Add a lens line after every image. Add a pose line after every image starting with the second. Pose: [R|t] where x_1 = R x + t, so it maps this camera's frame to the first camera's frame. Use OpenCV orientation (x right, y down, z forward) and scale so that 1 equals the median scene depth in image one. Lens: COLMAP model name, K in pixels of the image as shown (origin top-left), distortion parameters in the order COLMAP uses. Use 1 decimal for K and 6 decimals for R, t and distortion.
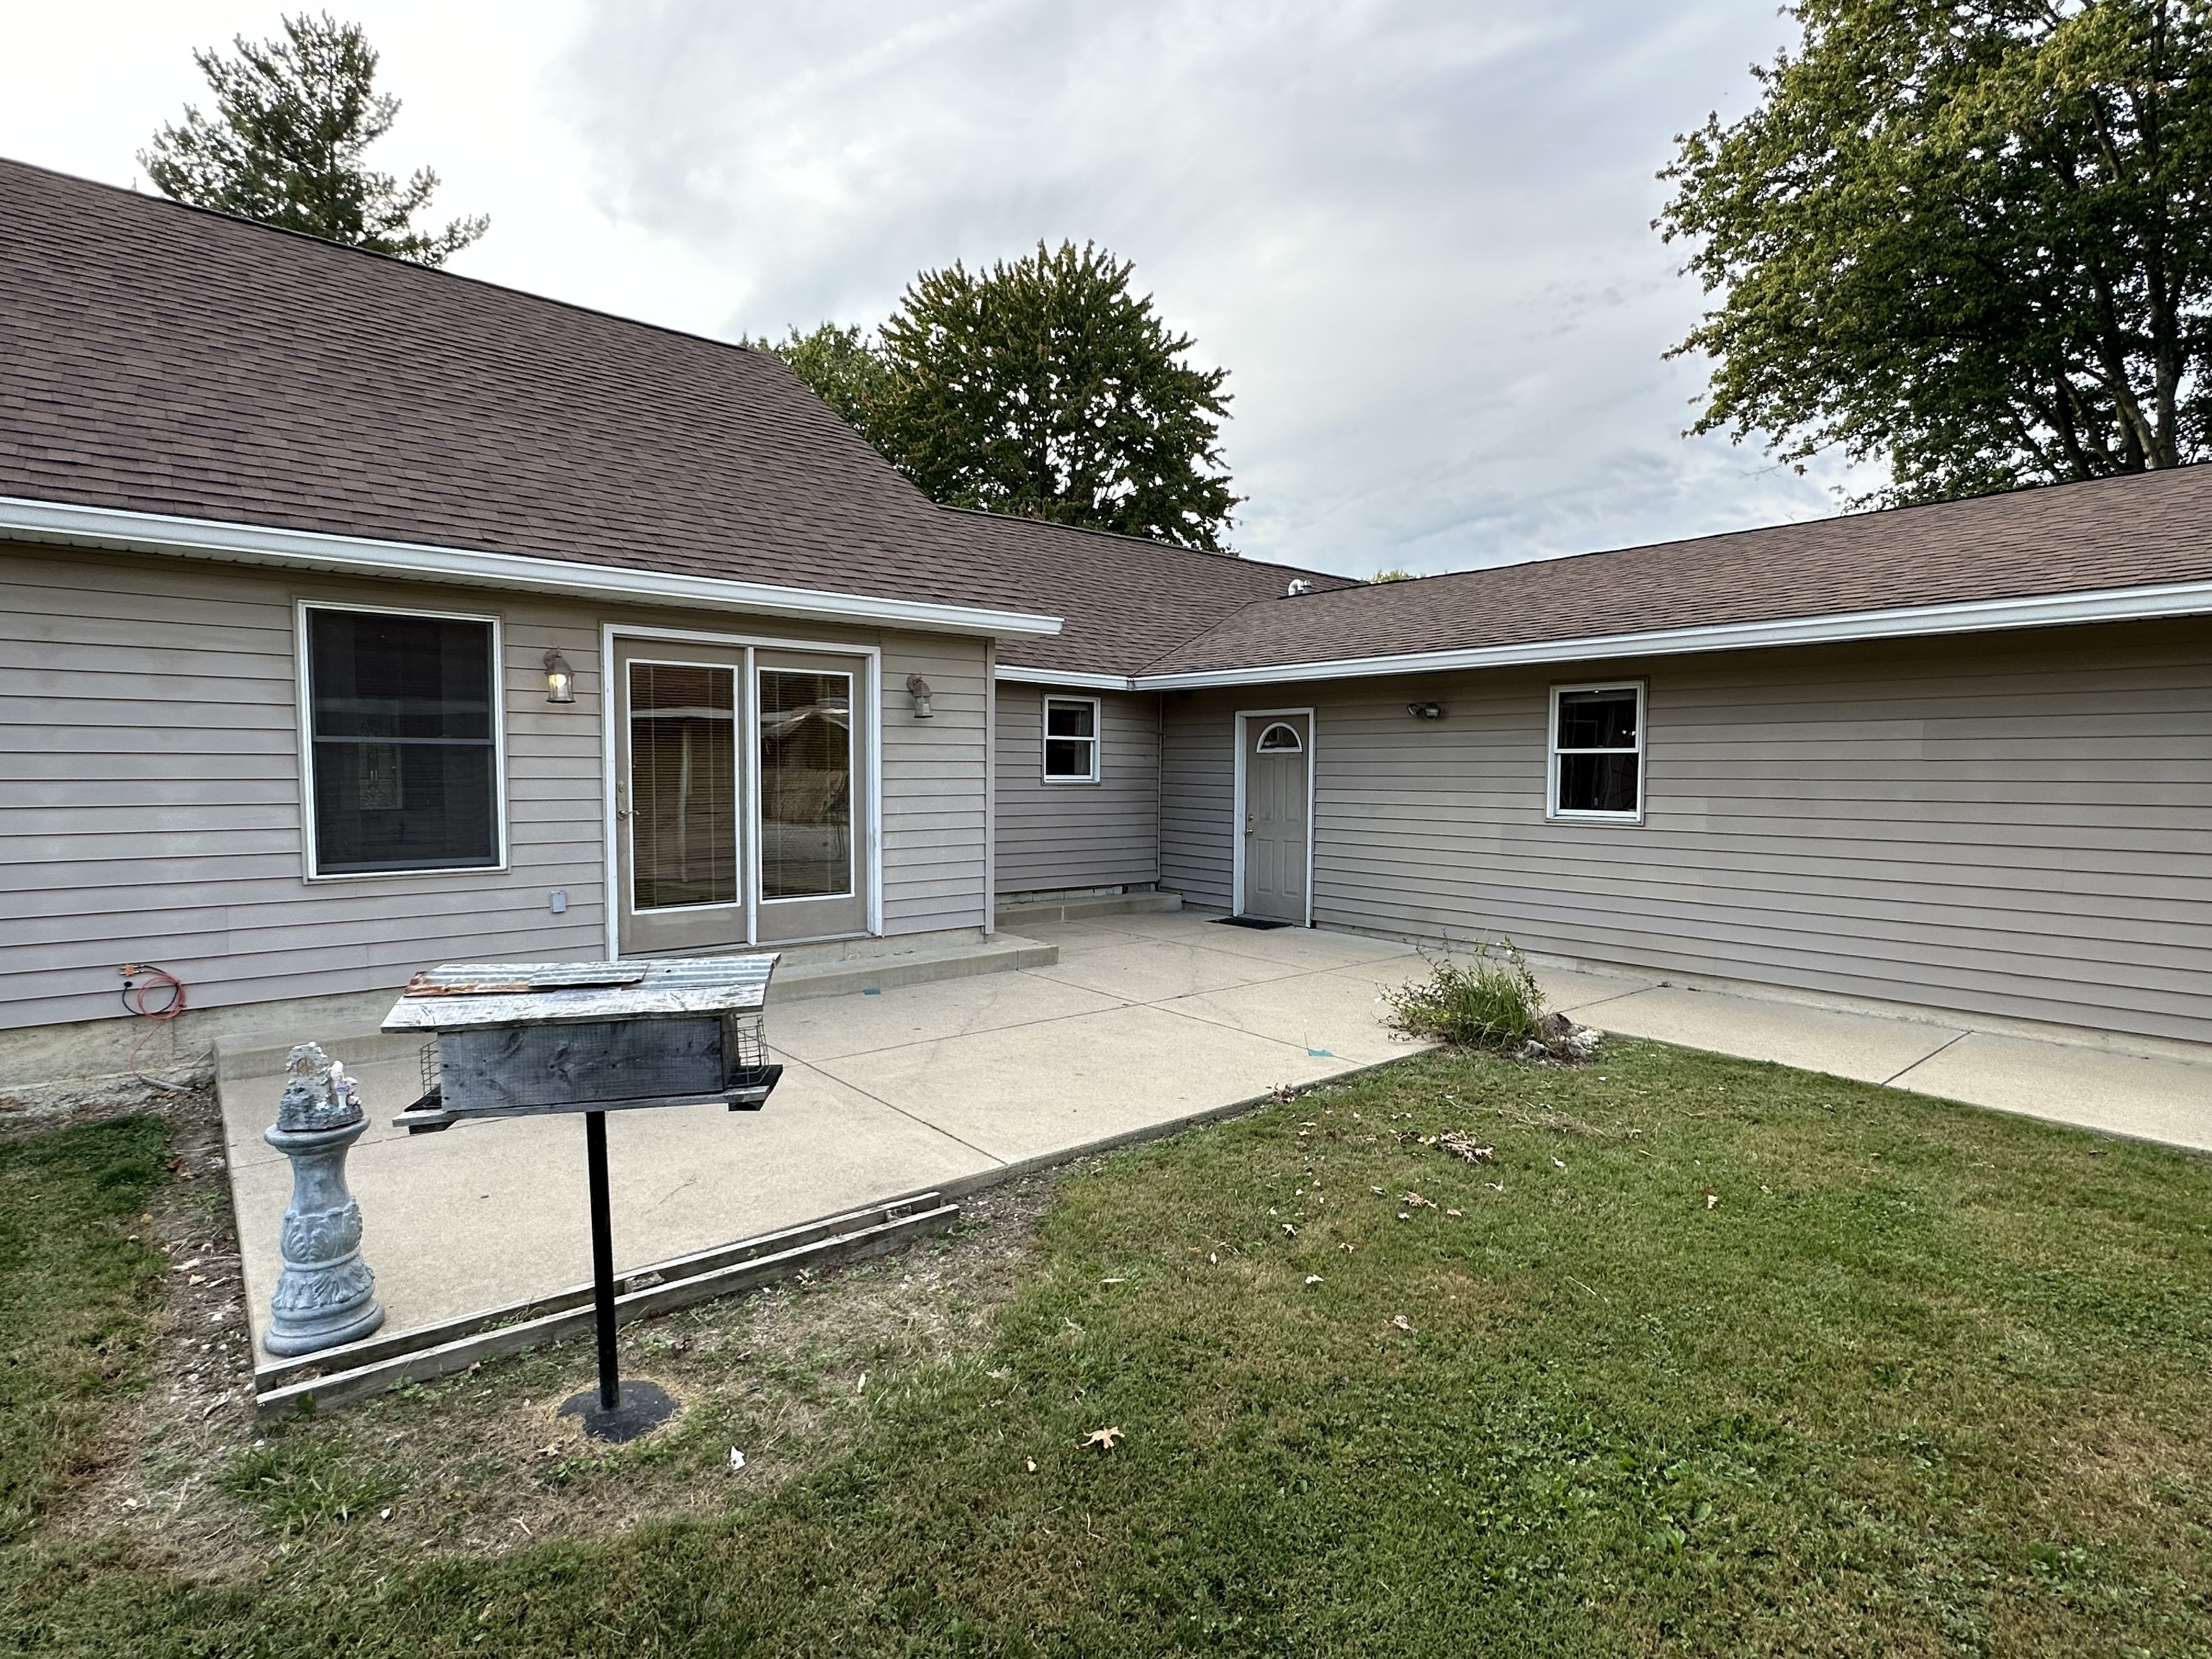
lens RADIAL K [[1097.0, 0, 1133.8], [0, 1097.0, 836.8], [0, 0, 1]] dist [-0.001430, -0.000531]
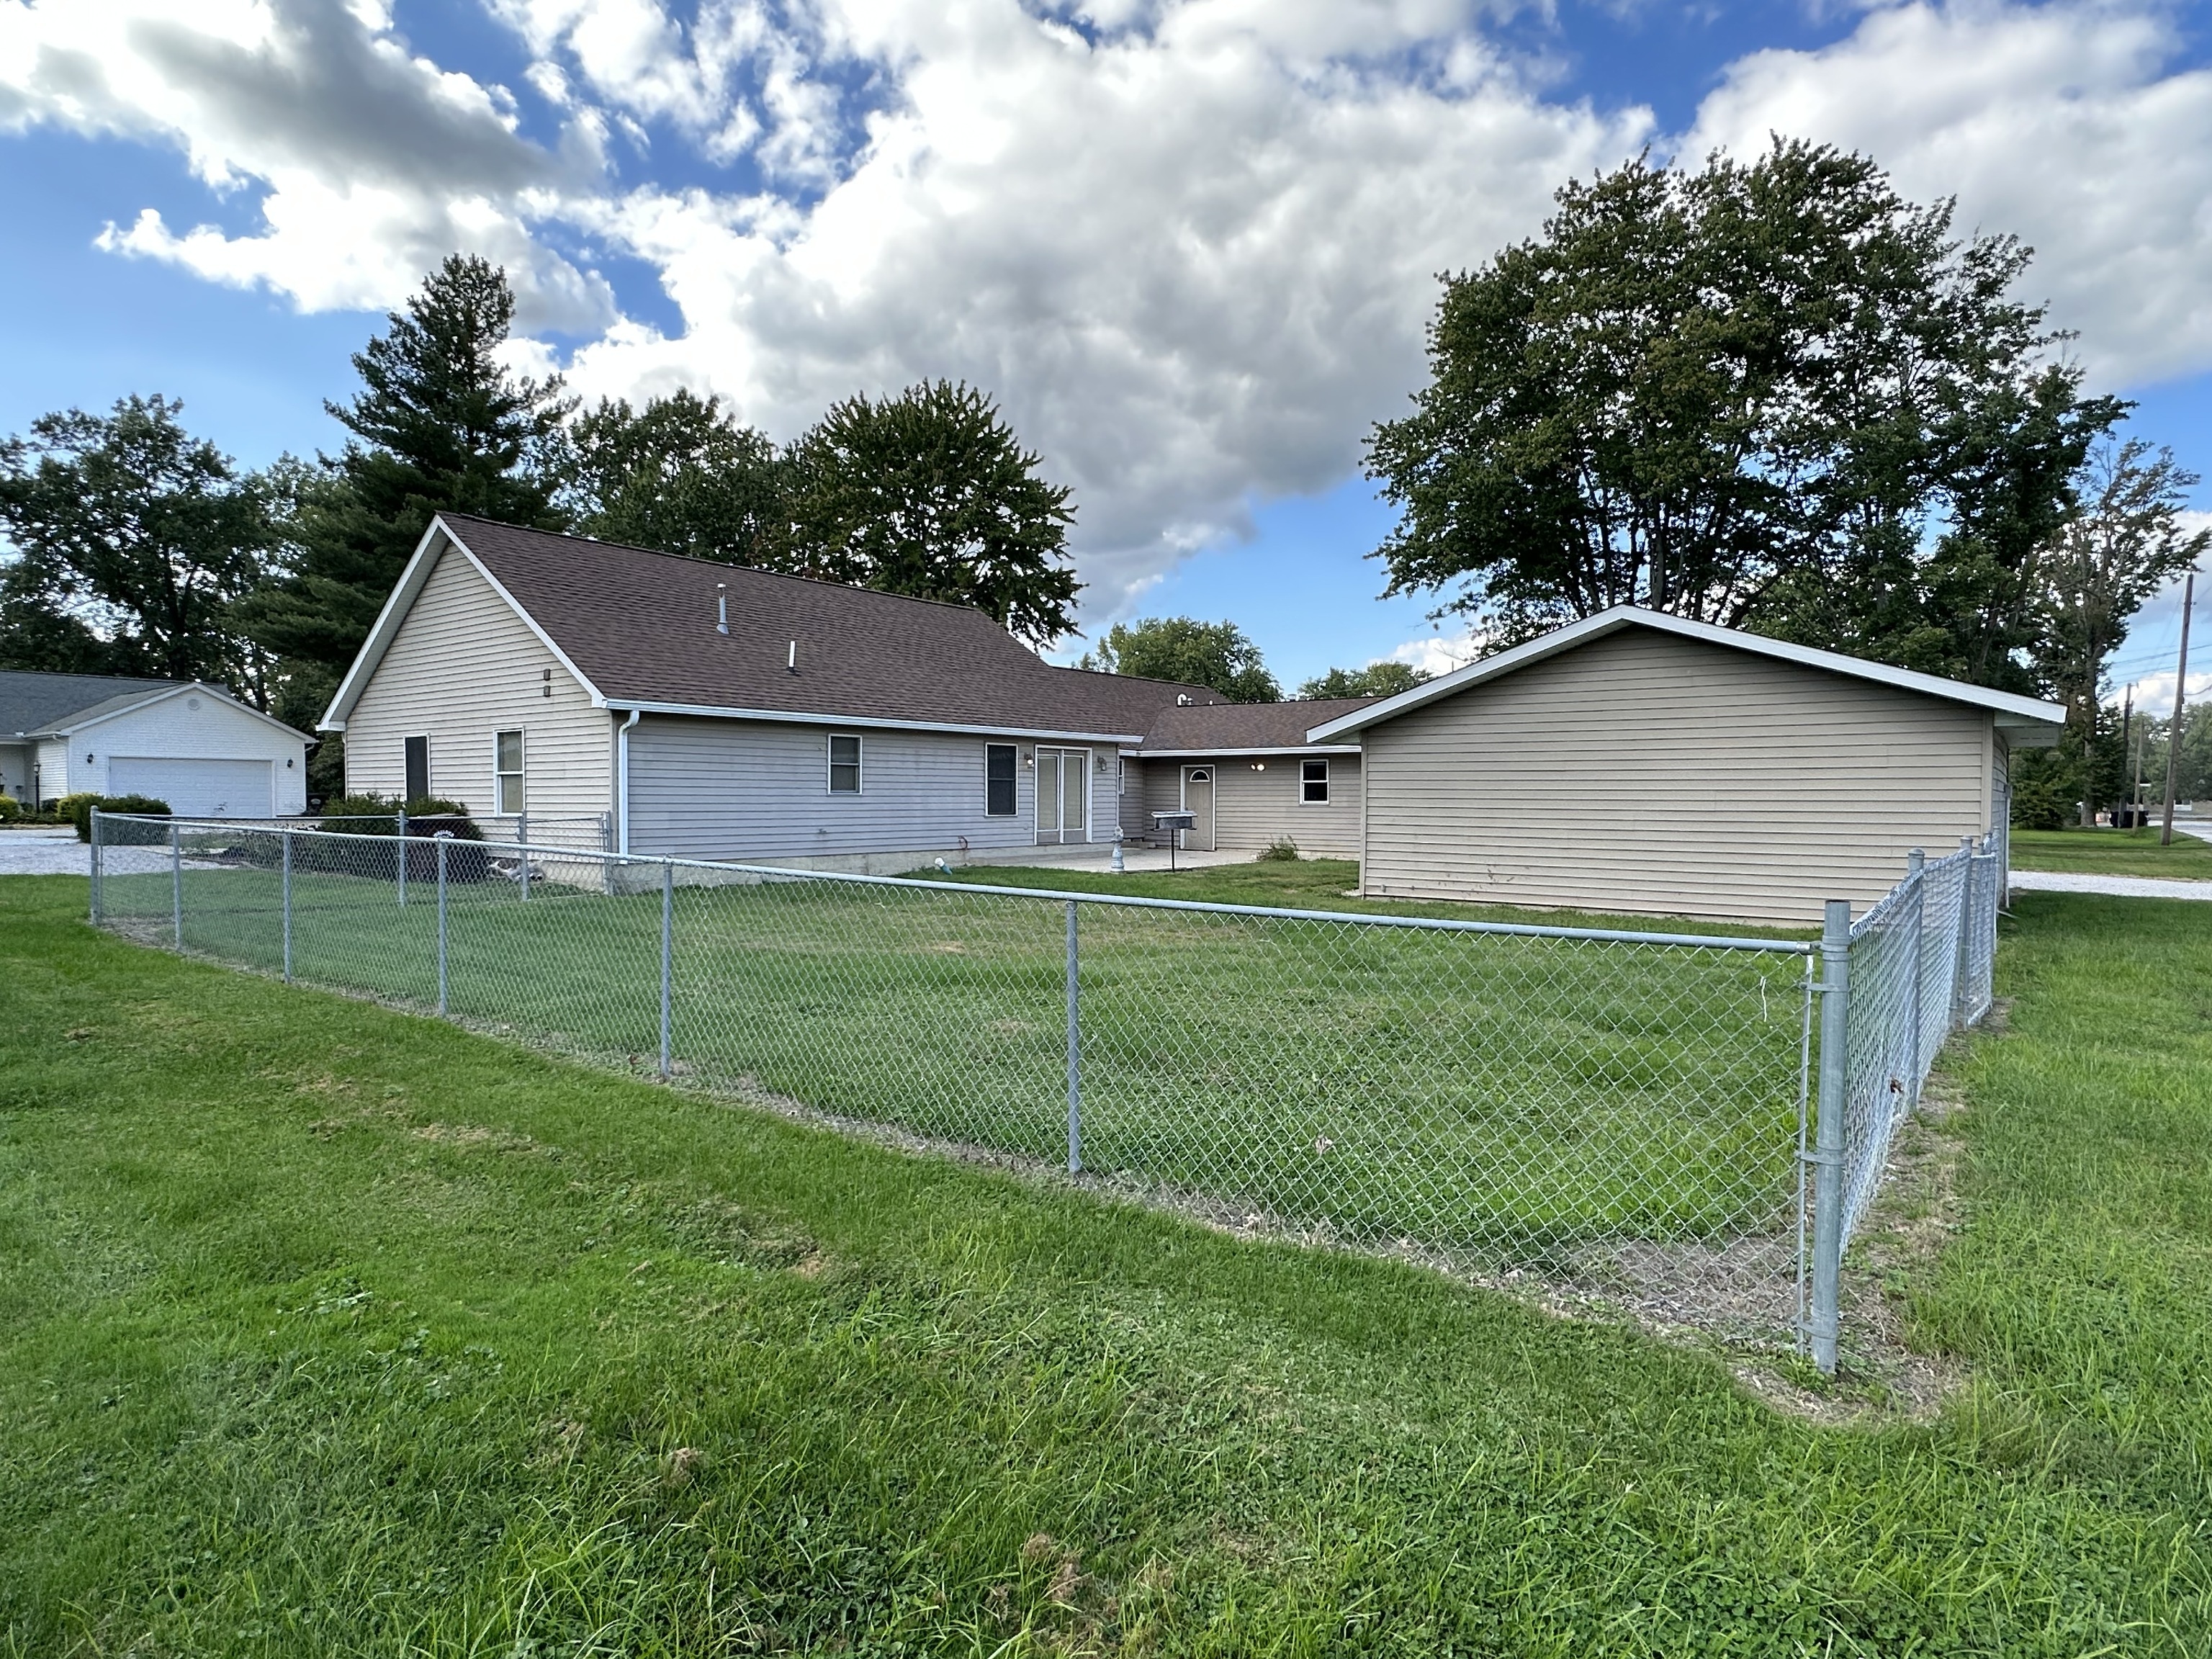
lens RADIAL K [[1236.3, 0, 1106.0], [0, 1236.3, 829.5], [0, 0, 1]] dist [0.000978, 0.000983]
pose [[0.982289, -0.008303, 0.187186, -0.565141], [0.014951, 0.999305, -0.034134, 0.116690], [-0.186773, 0.036328, 0.981731, -1.609685]]
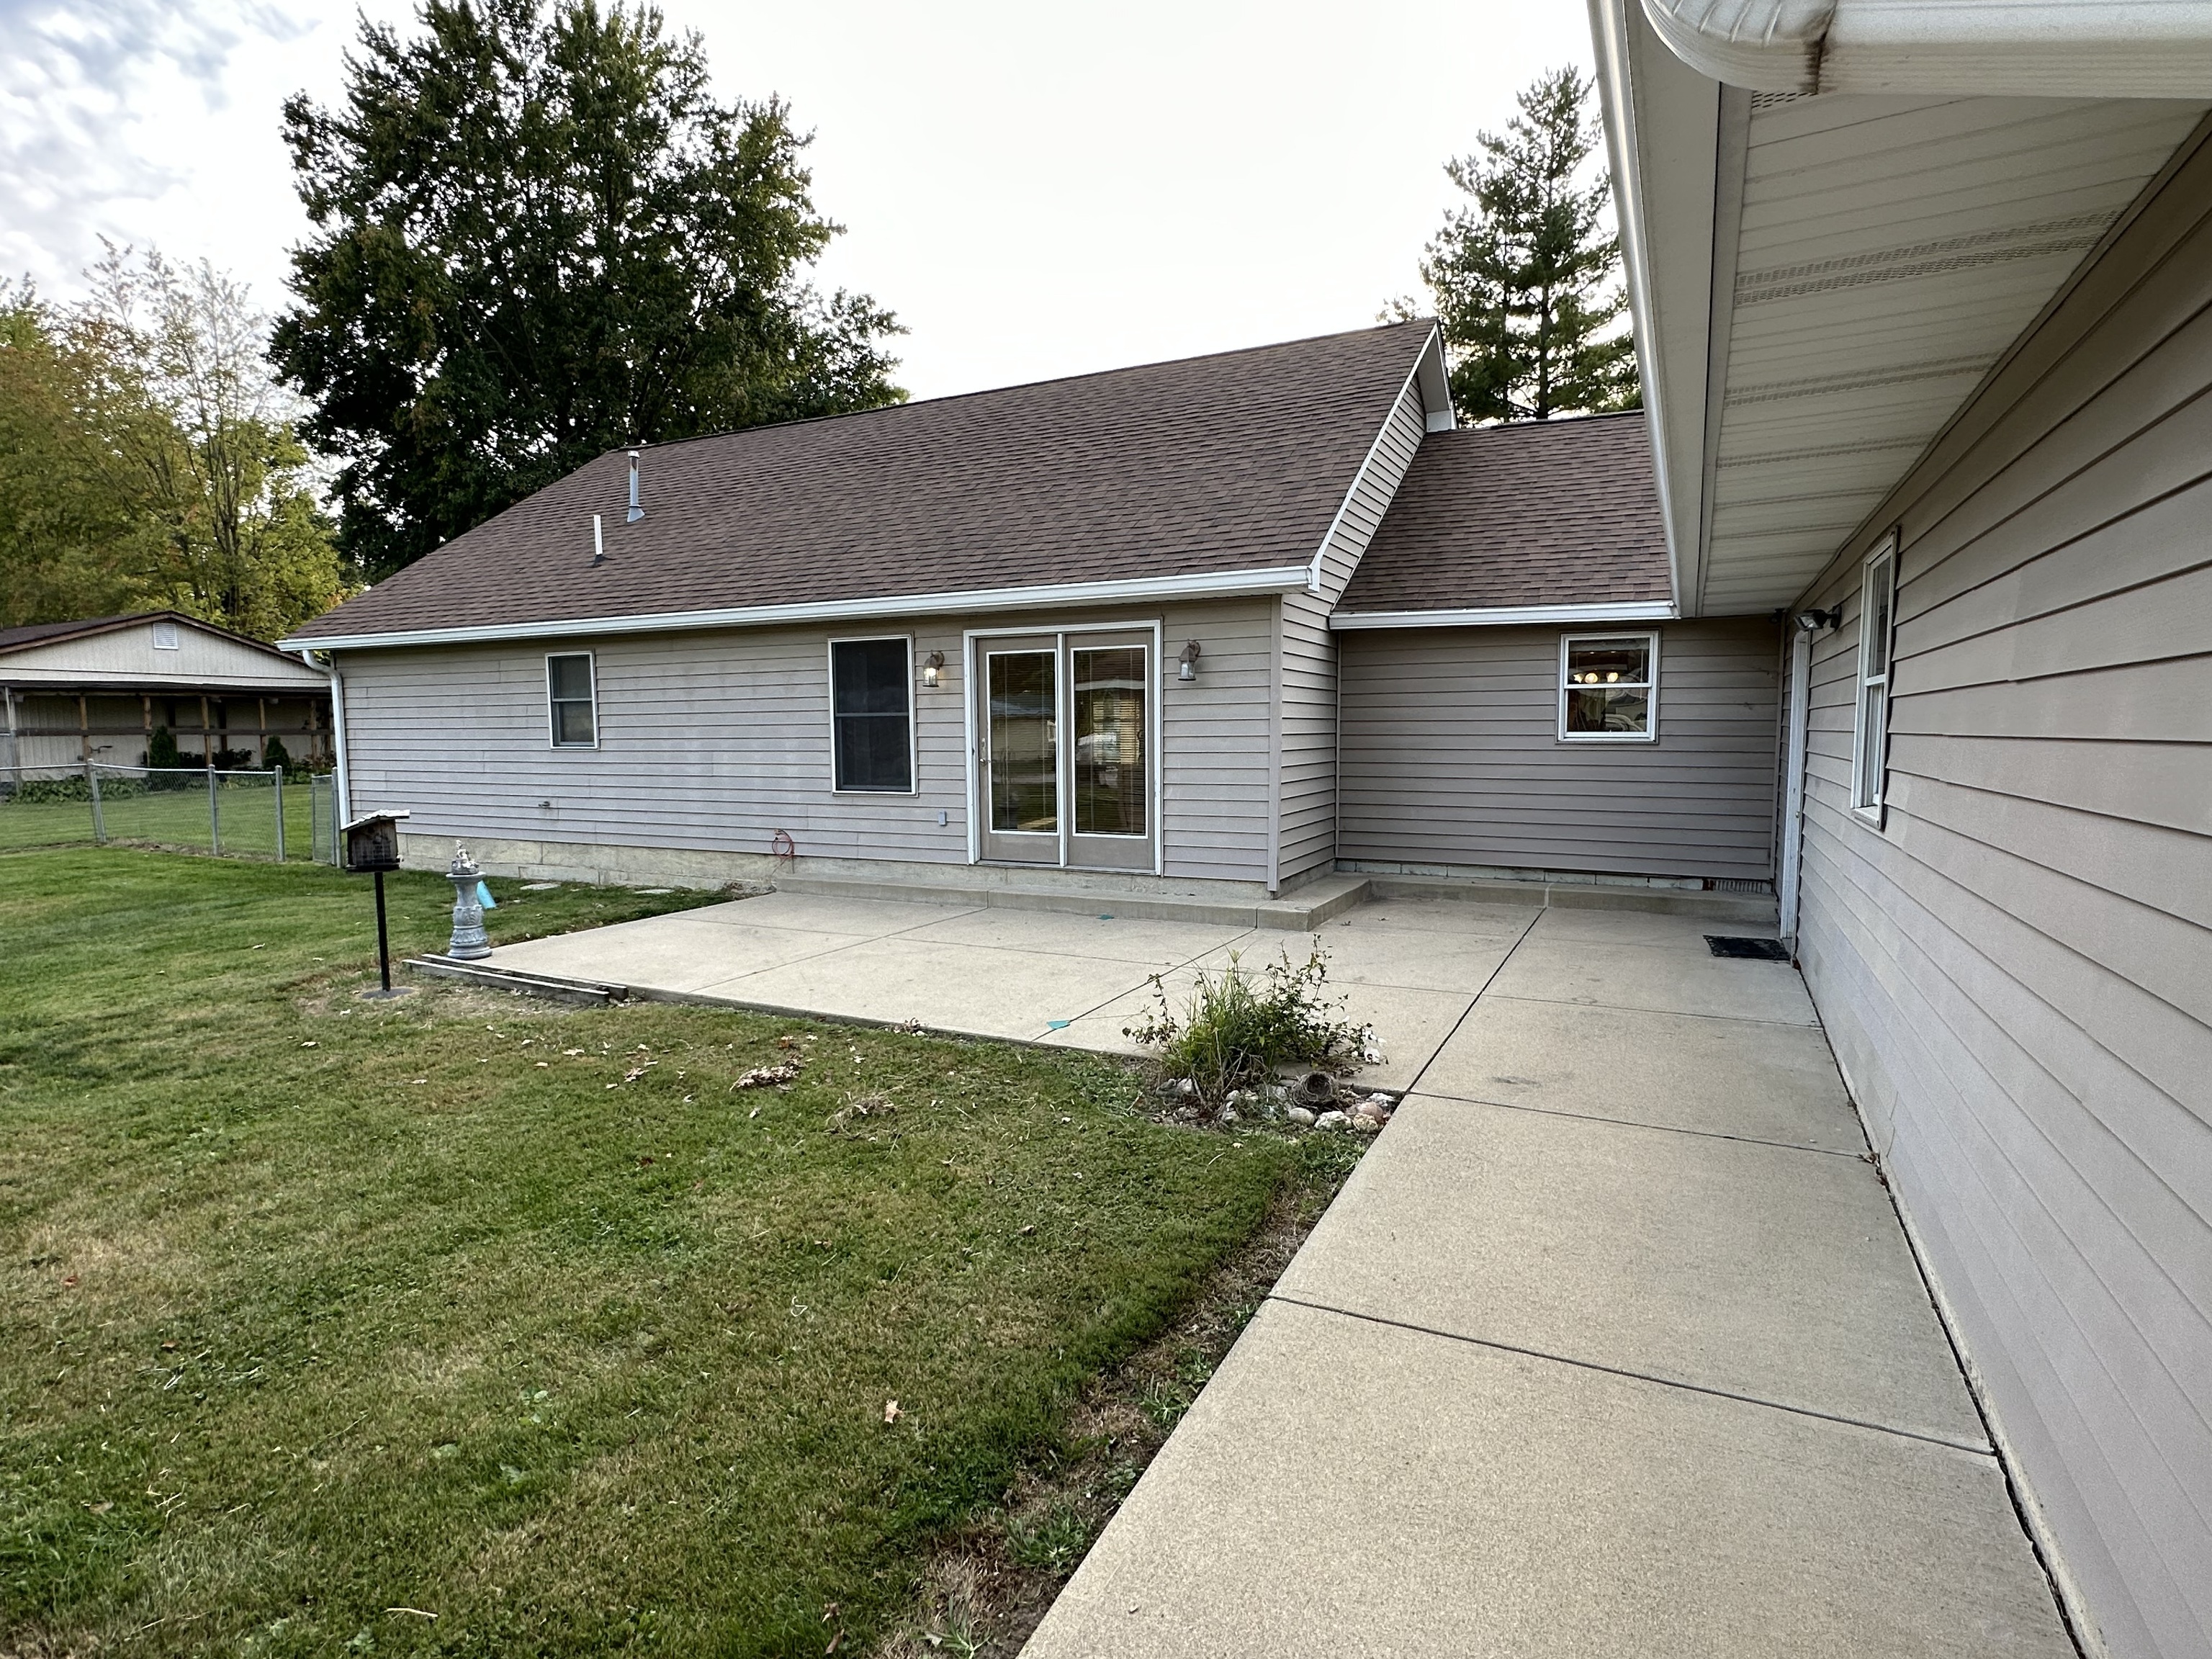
lens RADIAL K [[1117.3, 0, 1106.0], [0, 1117.3, 829.5], [0, 0, 1]] dist [-0.001051, 0.000217]
pose [[0.387738, 0.074522, -0.918752, 0.571619], [-0.047885, 0.997009, 0.060661, -0.017305], [0.920525, 0.020474, 0.390147, 0.352427]]
